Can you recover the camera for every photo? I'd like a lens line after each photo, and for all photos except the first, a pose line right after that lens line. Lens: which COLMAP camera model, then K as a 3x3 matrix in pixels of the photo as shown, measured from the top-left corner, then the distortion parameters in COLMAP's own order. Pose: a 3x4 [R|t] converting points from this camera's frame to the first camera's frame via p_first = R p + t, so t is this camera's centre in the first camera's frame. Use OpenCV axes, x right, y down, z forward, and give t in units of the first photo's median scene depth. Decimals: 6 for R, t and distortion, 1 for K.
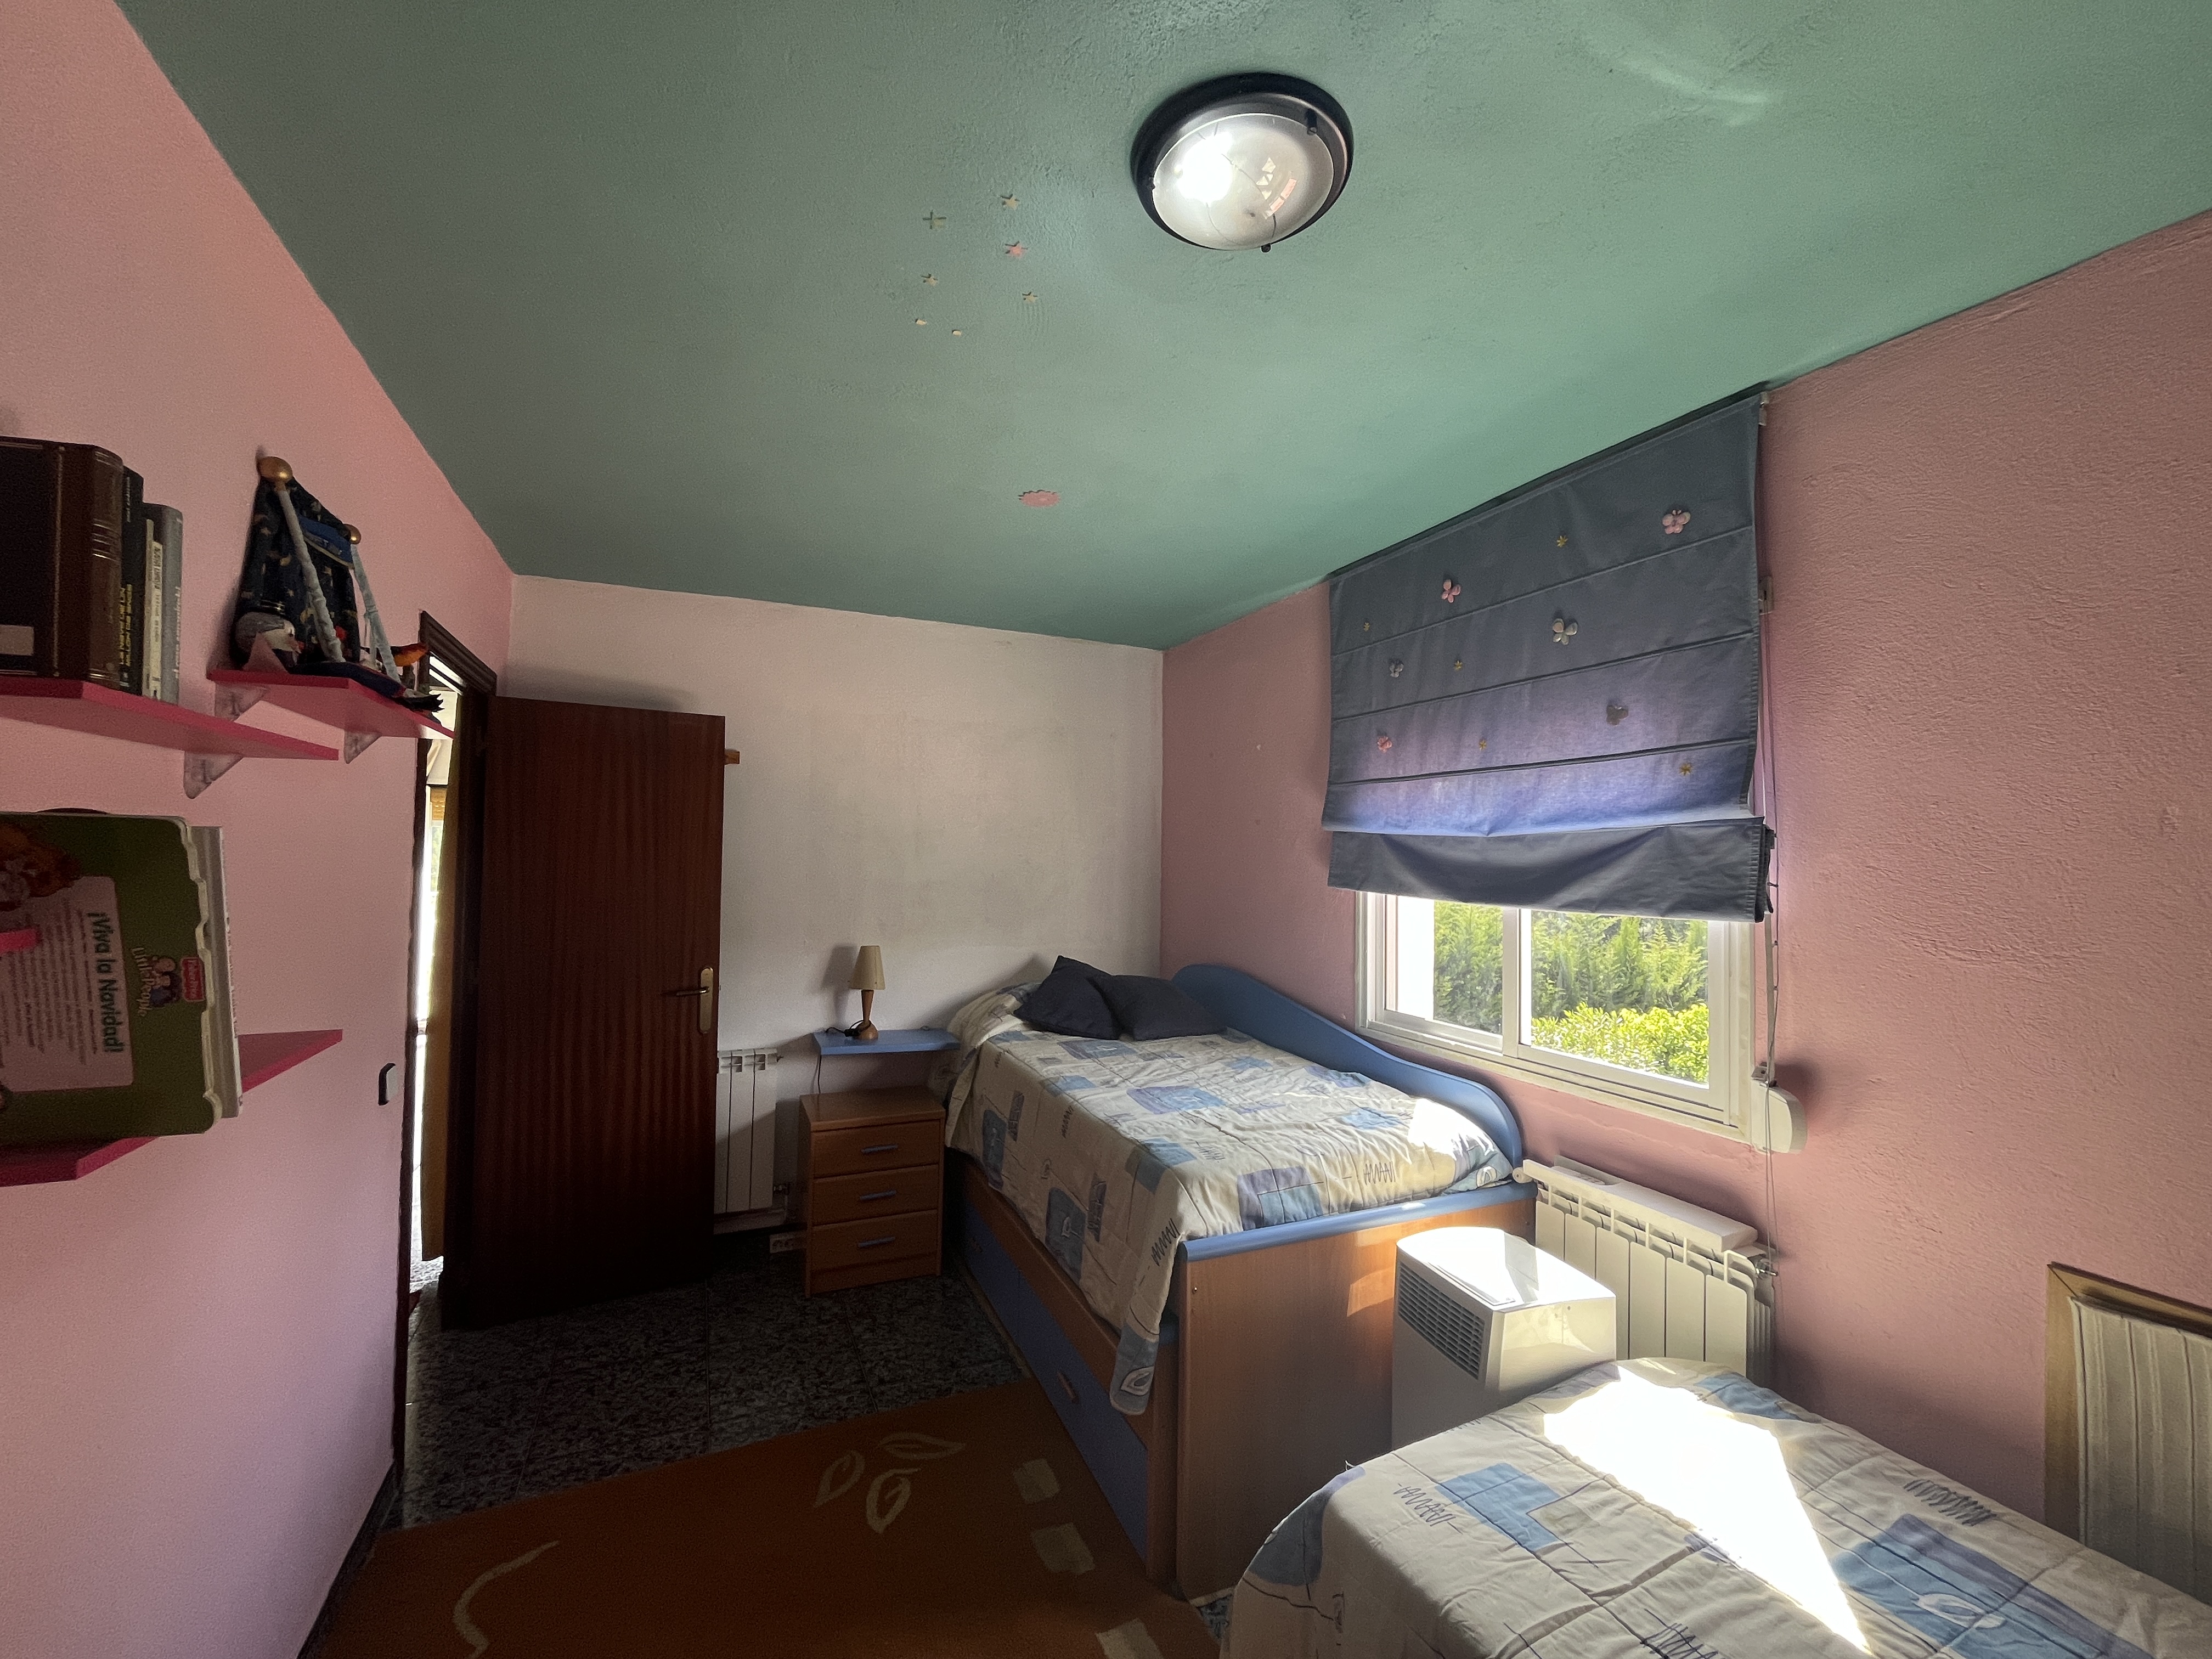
lens RADIAL K [[892.5, 0, 1104.3], [0, 892.5, 831.6], [0, 0, 1]] dist [-0.007040, 0.001211]
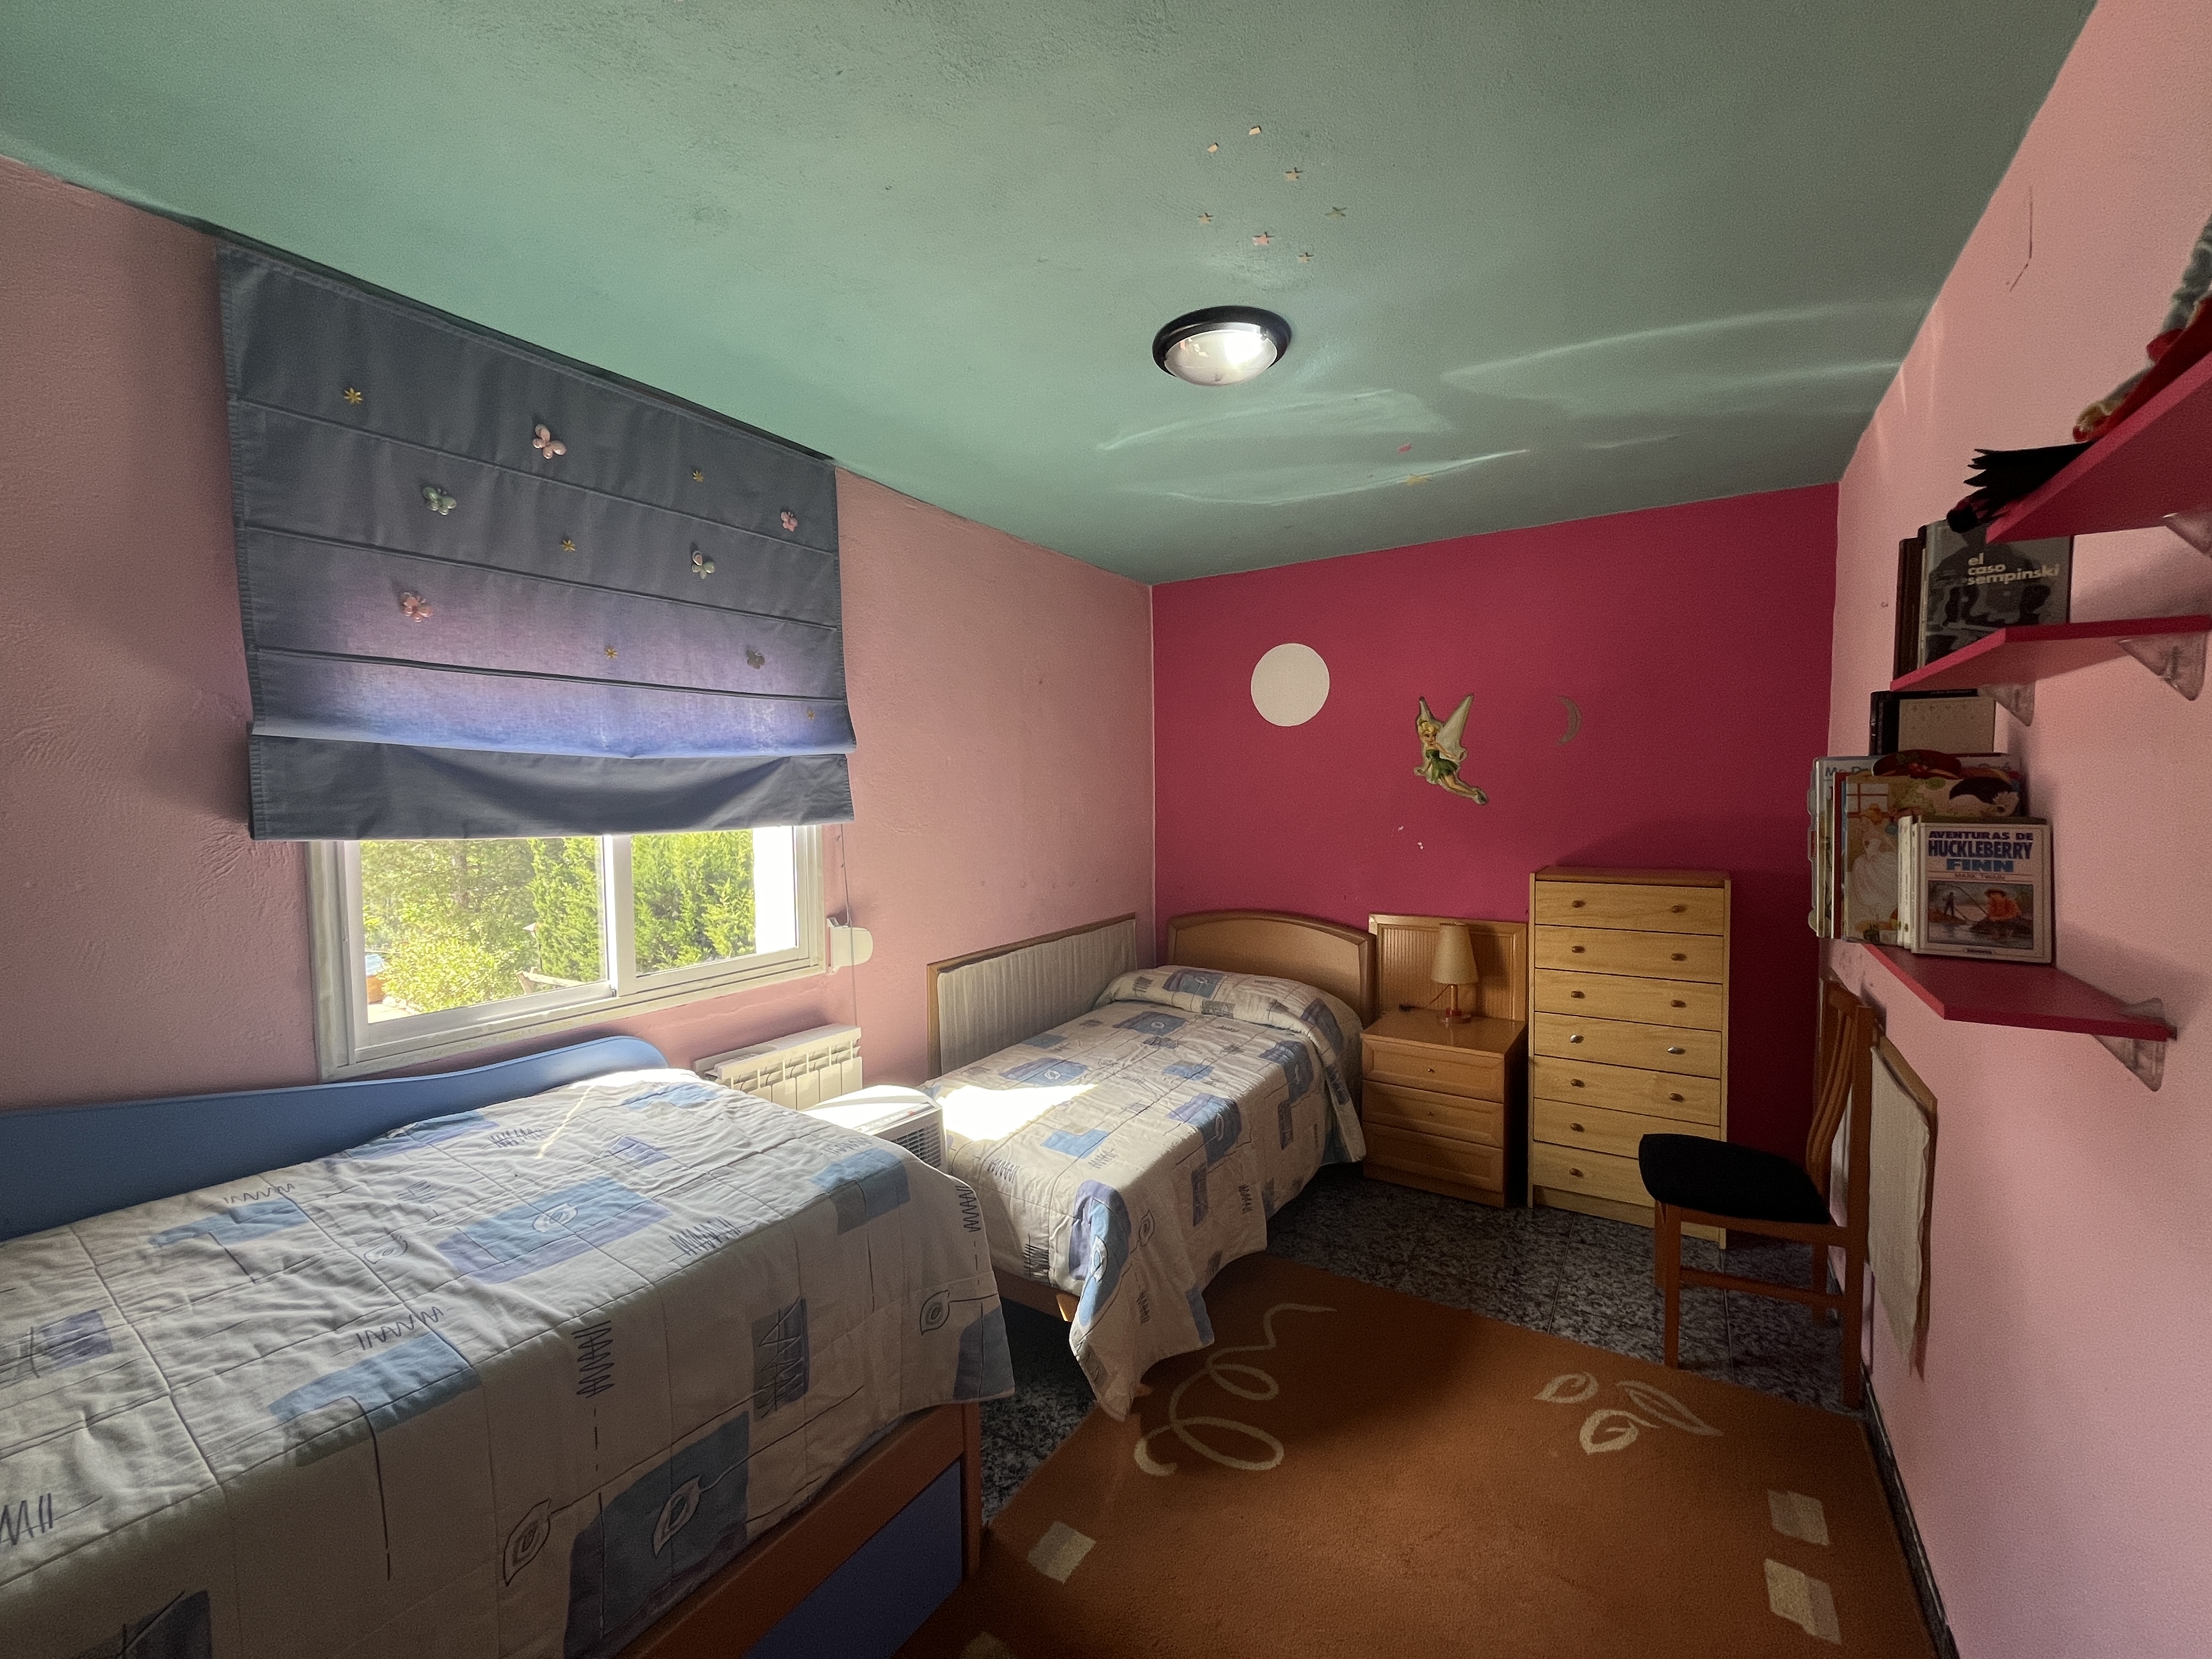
lens RADIAL K [[892.5, 0, 1104.3], [0, 892.5, 831.6], [0, 0, 1]] dist [-0.007040, 0.001211]
pose [[-0.547999, -0.050291, 0.834966, -0.622453], [-0.019657, 0.998690, 0.047250, 0.028969], [-0.836248, 0.009480, -0.548269, 1.152934]]
